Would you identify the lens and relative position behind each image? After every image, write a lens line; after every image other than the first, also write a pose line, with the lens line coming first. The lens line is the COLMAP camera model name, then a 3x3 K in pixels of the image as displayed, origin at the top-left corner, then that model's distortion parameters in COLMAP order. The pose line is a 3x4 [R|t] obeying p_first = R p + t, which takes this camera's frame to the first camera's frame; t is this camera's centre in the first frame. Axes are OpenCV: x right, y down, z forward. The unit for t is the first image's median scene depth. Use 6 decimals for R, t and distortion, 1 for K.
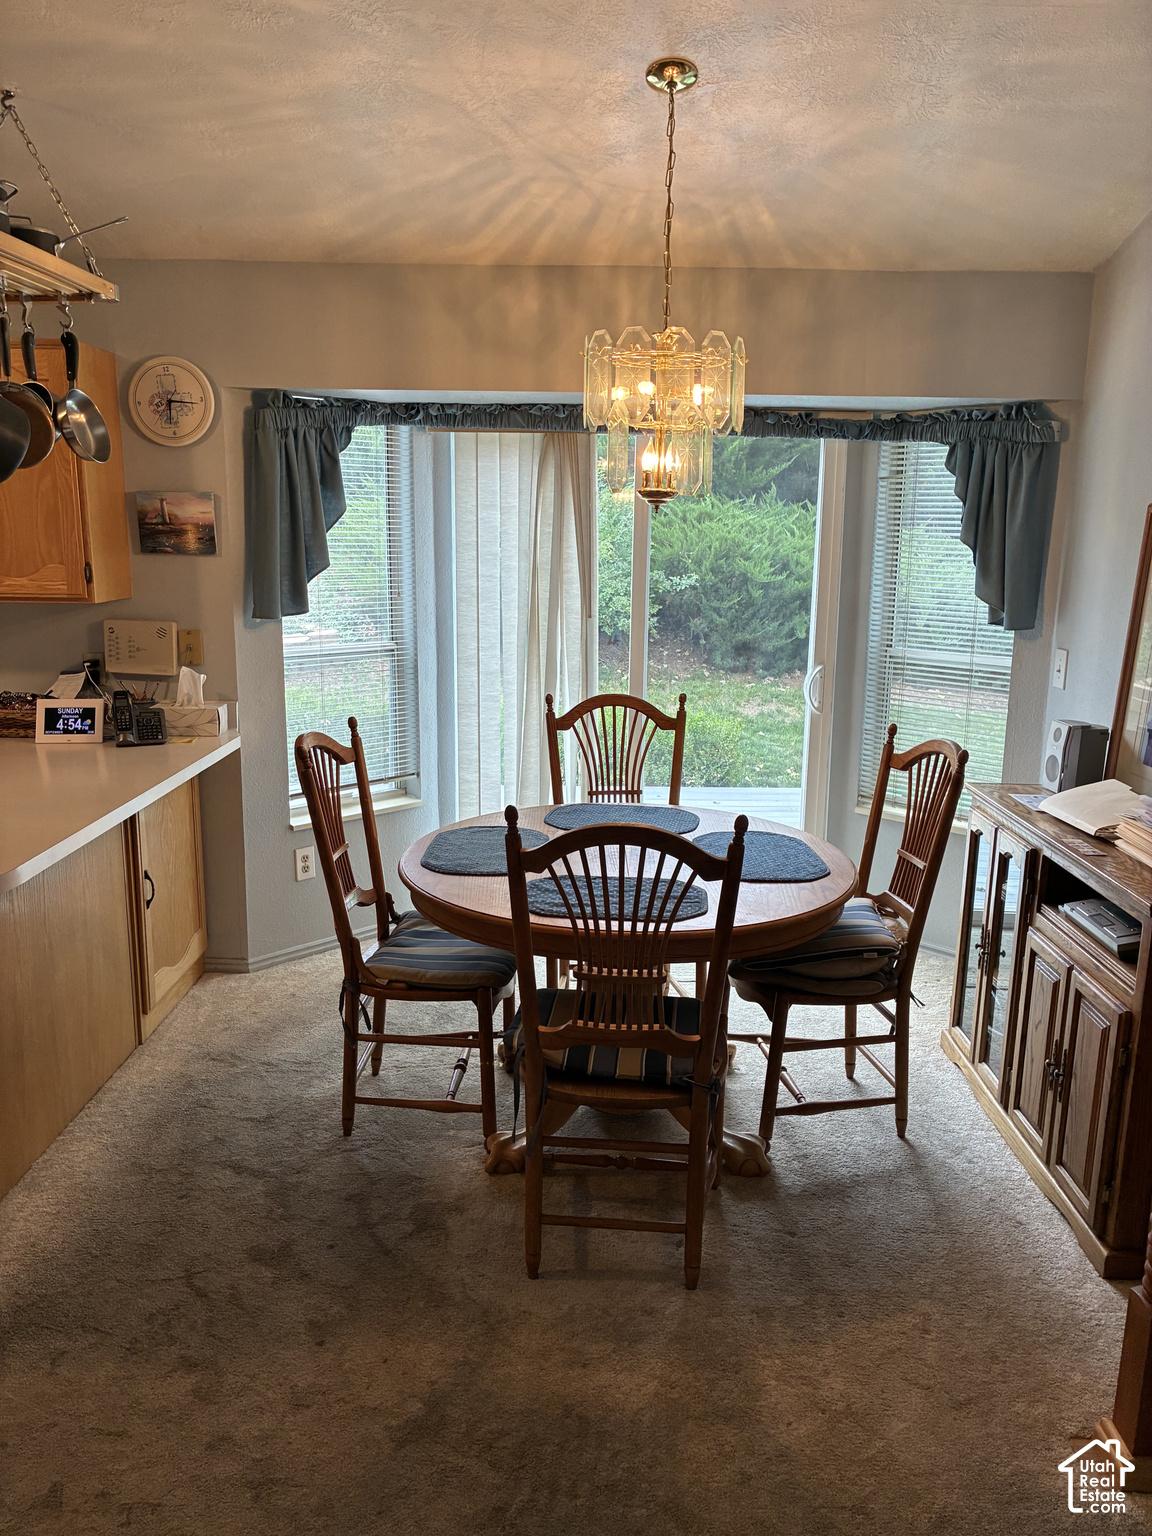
lens RADIAL K [[1174.2, 0, 571.0], [0, 1174.2, 773.4], [0, 0, 1]] dist [0.023731, -0.010726]
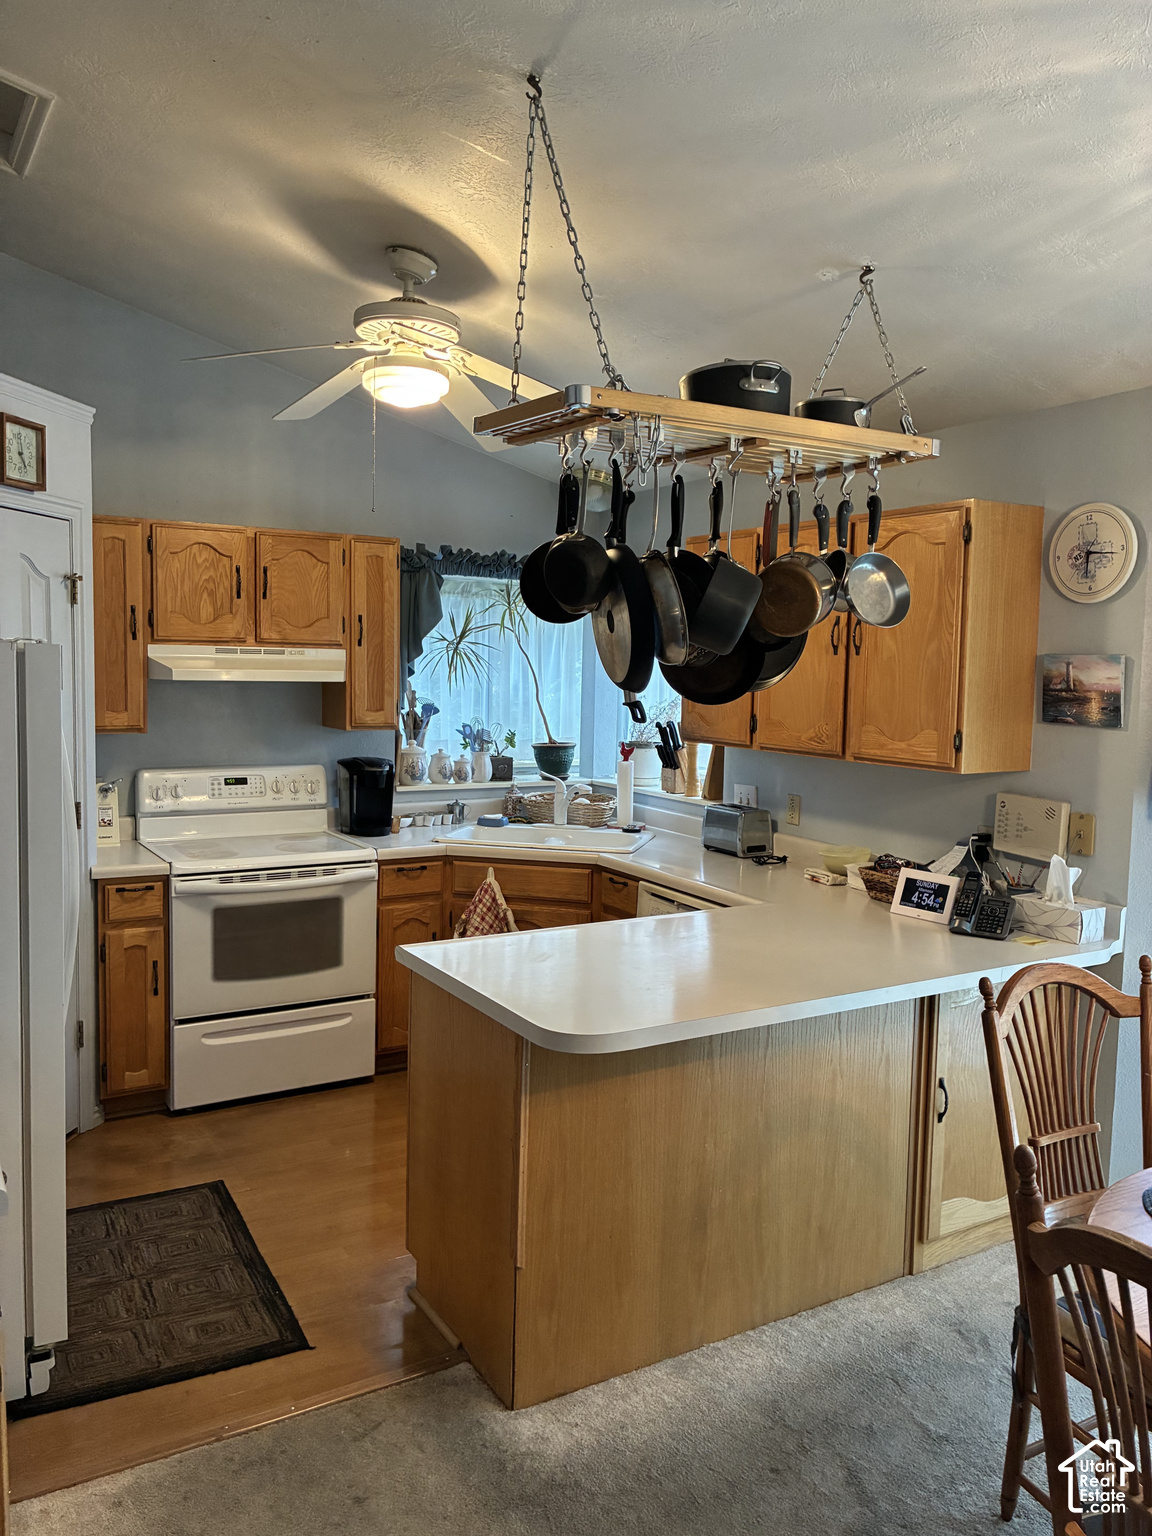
lens RADIAL K [[1174.2, 0, 574.3], [0, 1174.2, 760.3], [0, 0, 1]] dist [0.023731, -0.010726]
pose [[0.526232, 0.071382, -0.847339, 0.210393], [-0.188506, 0.981470, -0.034388, -0.064860], [0.829183, 0.177825, 0.529937, 0.255124]]
